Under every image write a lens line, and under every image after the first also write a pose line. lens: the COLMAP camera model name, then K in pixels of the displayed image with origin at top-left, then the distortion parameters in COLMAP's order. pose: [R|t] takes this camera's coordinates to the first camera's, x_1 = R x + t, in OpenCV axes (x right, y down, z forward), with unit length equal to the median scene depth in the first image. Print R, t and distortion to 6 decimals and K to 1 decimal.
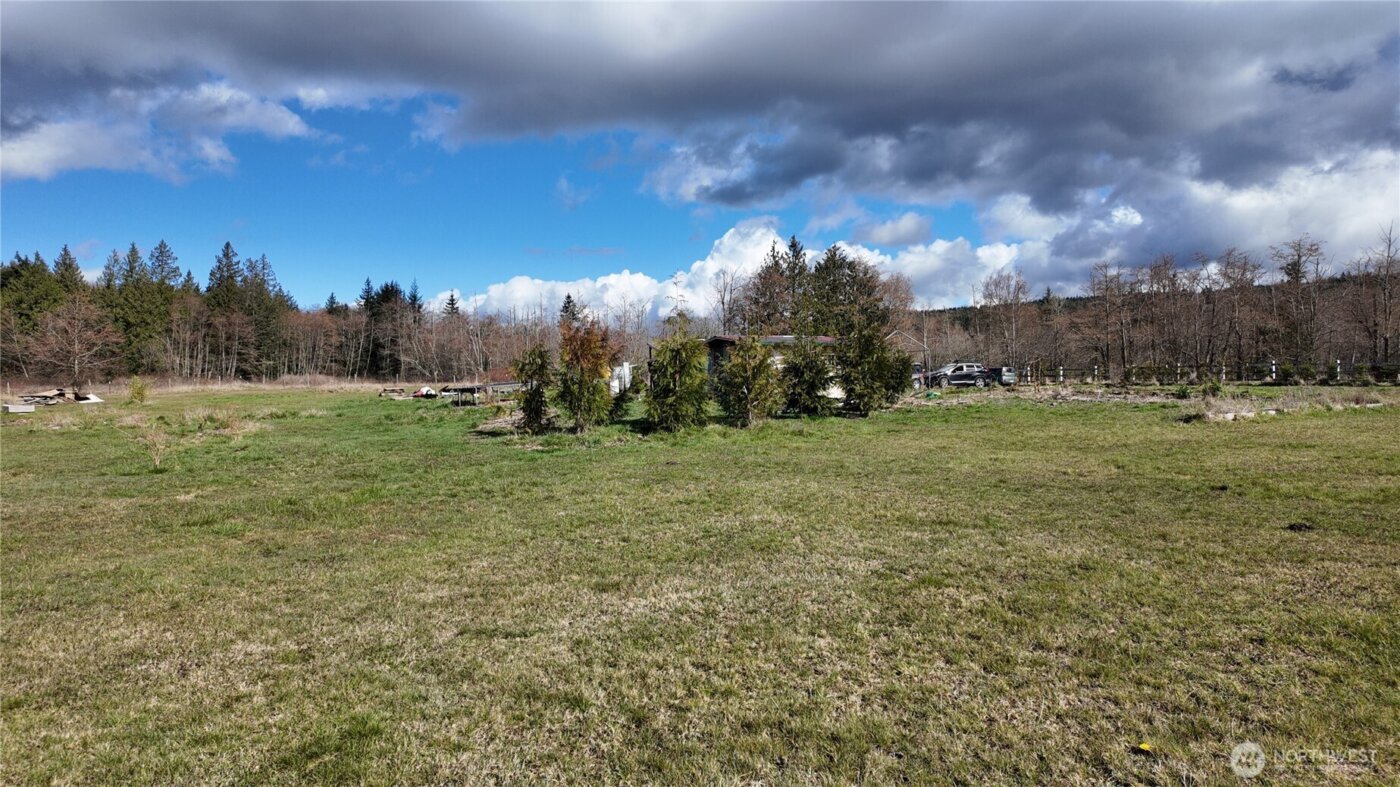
lens RADIAL K [[813.6, 0, 709.9], [0, 813.6, 389.4], [0, 0, 1]] dist [0.025154, -0.024143]
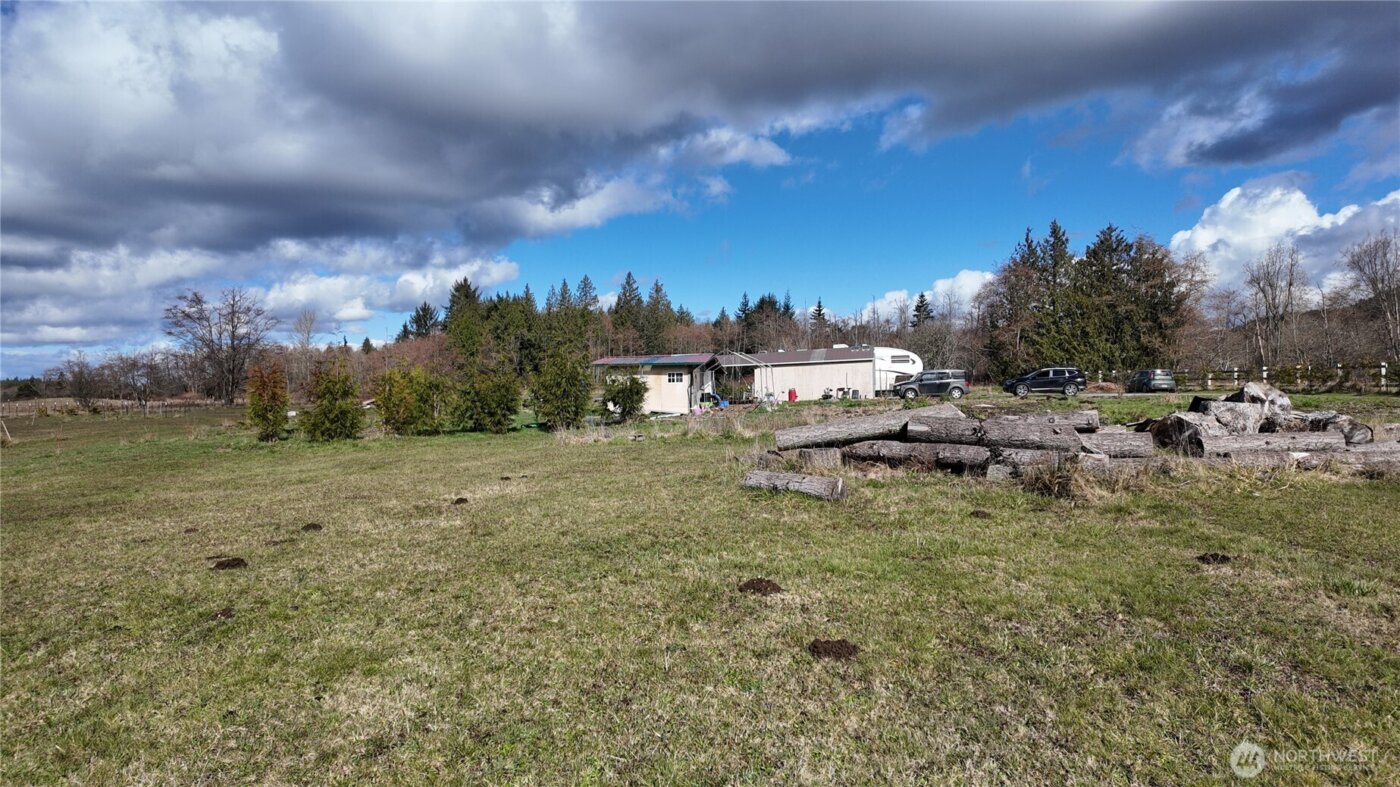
lens RADIAL K [[813.6, 0, 709.5], [0, 813.6, 393.1], [0, 0, 1]] dist [0.025154, -0.024143]
pose [[0.852127, -0.004079, -0.523320, 0.118383], [0.008087, 0.999953, 0.005375, -0.003396], [0.523273, -0.008812, 0.852119, 0.019214]]
